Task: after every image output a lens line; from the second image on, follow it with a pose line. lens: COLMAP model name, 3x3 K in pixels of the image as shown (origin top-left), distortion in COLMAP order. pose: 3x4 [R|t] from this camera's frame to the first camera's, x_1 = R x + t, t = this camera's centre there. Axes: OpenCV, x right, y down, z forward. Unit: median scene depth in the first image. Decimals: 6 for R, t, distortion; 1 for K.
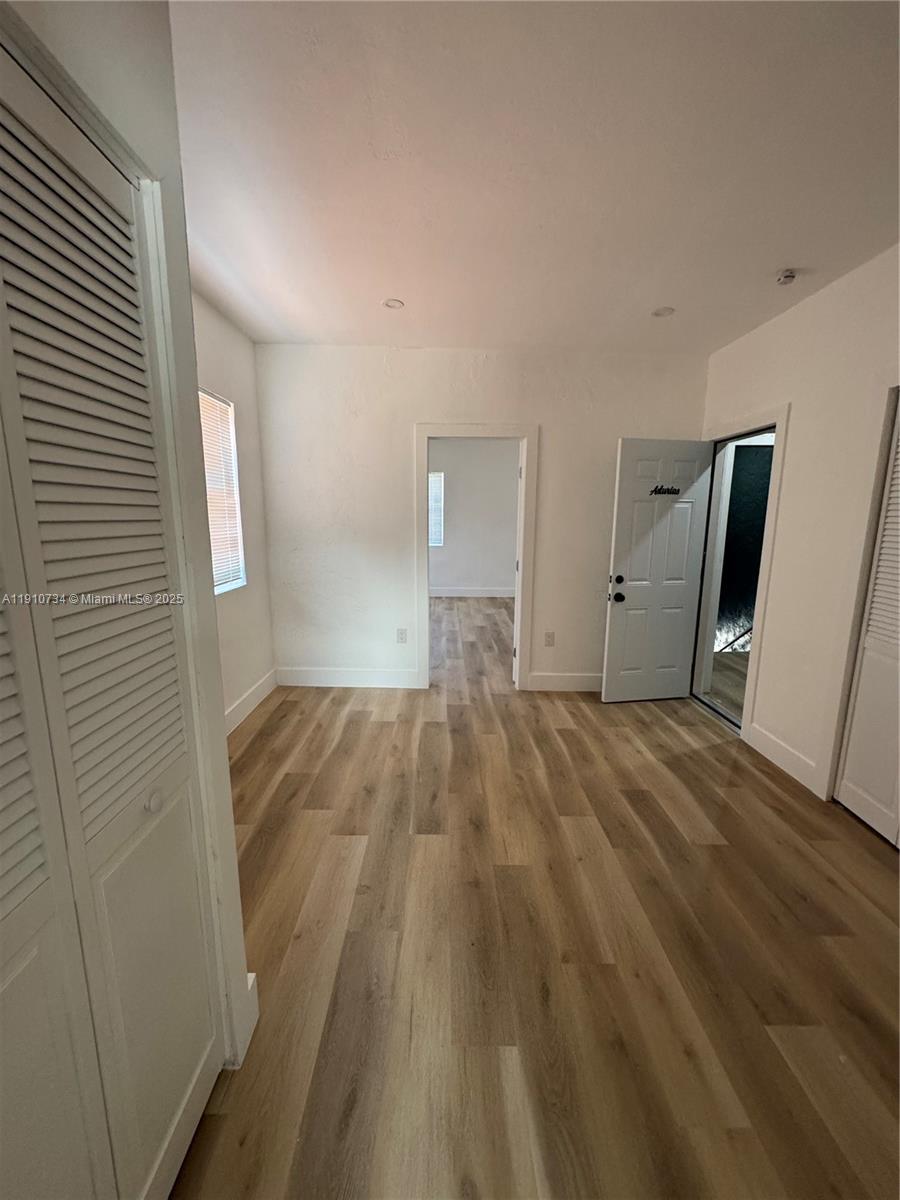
lens RADIAL K [[478.9, 0, 445.5], [0, 478.9, 599.4], [0, 0, 1]] dist [0.000280, 0.000143]
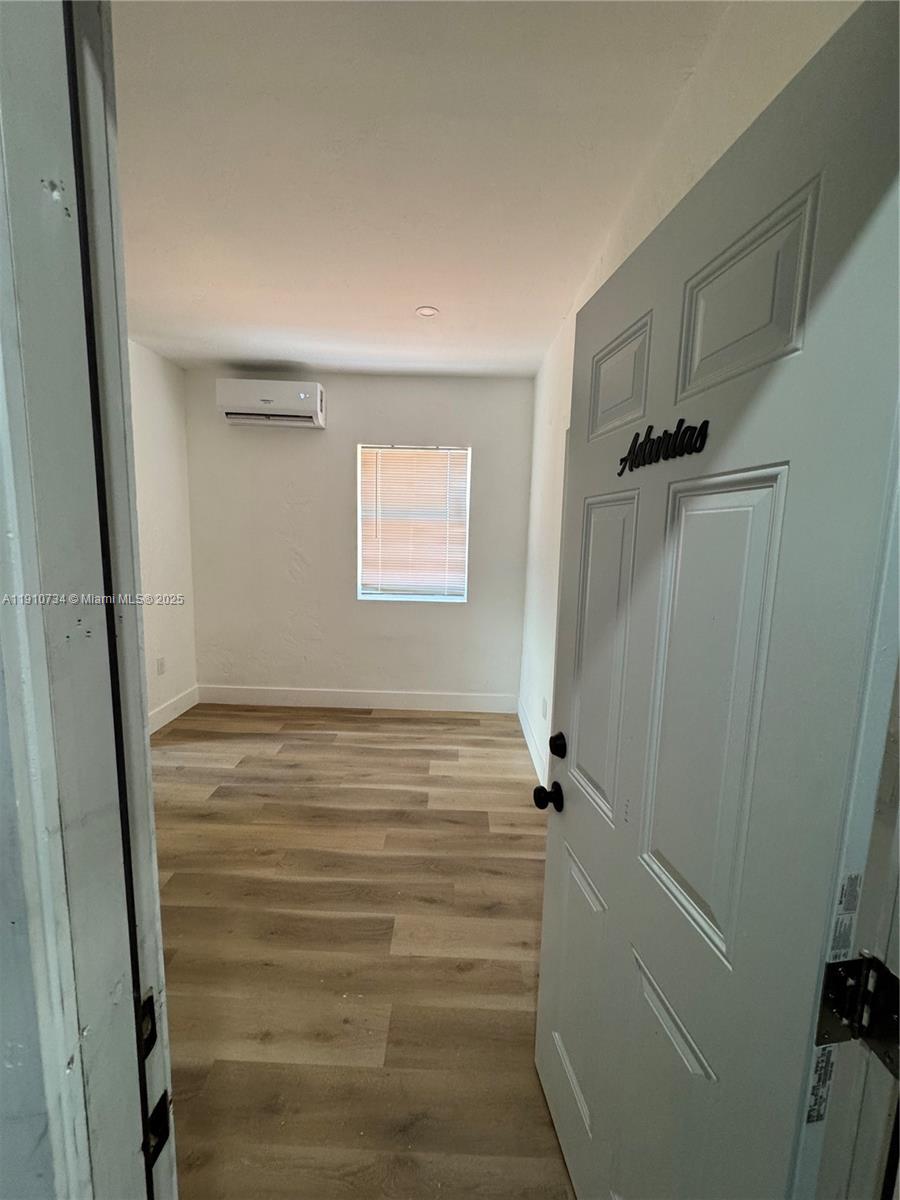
lens RADIAL K [[478.9, 0, 445.5], [0, 478.9, 599.4], [0, 0, 1]] dist [0.000280, 0.000143]
pose [[-0.022993, 0.125652, -0.991808, 0.756510], [-0.200934, 0.971245, 0.127705, -0.181824], [0.979335, 0.202224, 0.002916, 1.008433]]
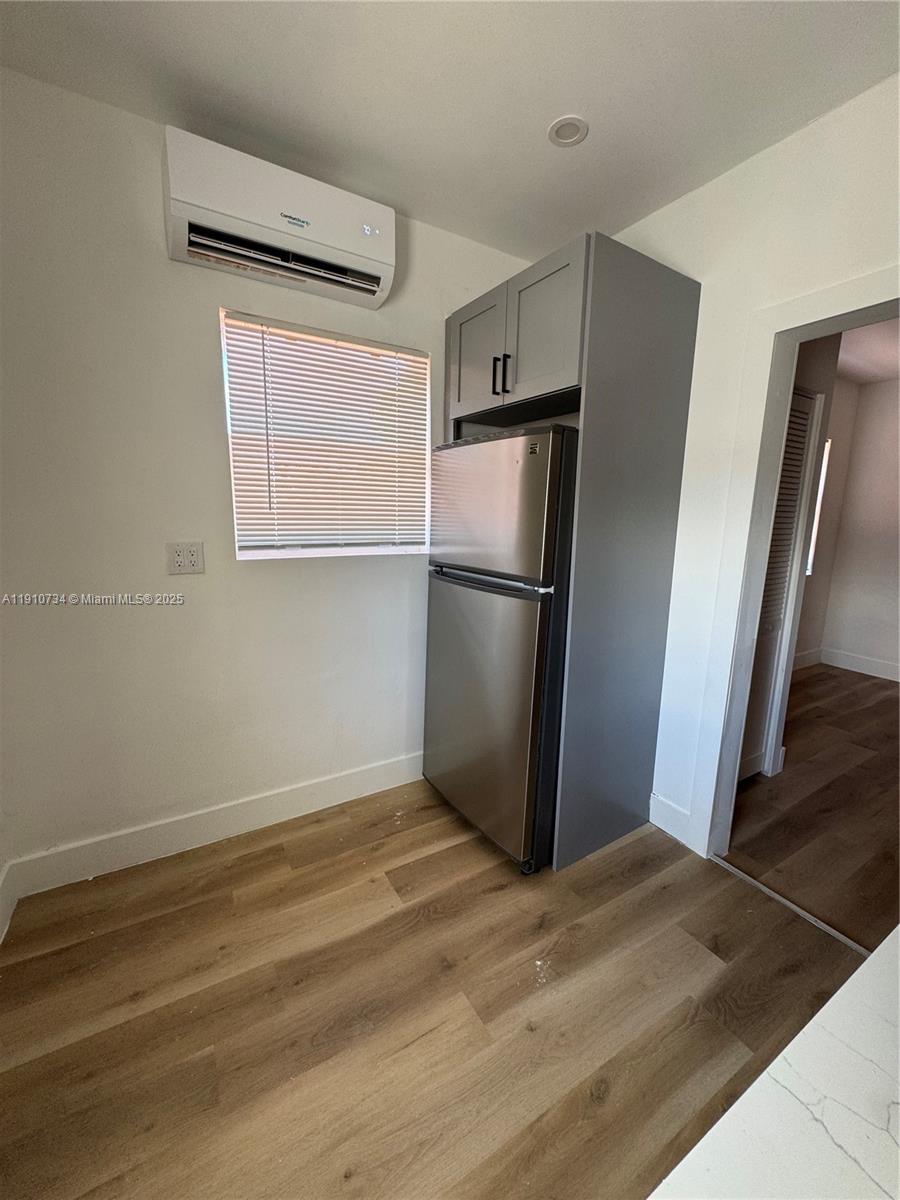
lens RADIAL K [[478.9, 0, 445.5], [0, 478.9, 599.4], [0, 0, 1]] dist [0.000280, 0.000143]
pose [[0.513287, 0.154018, -0.844284, 0.205969], [-0.163536, 0.983292, 0.079954, 0.100457], [0.842492, 0.097032, 0.529899, -0.580583]]
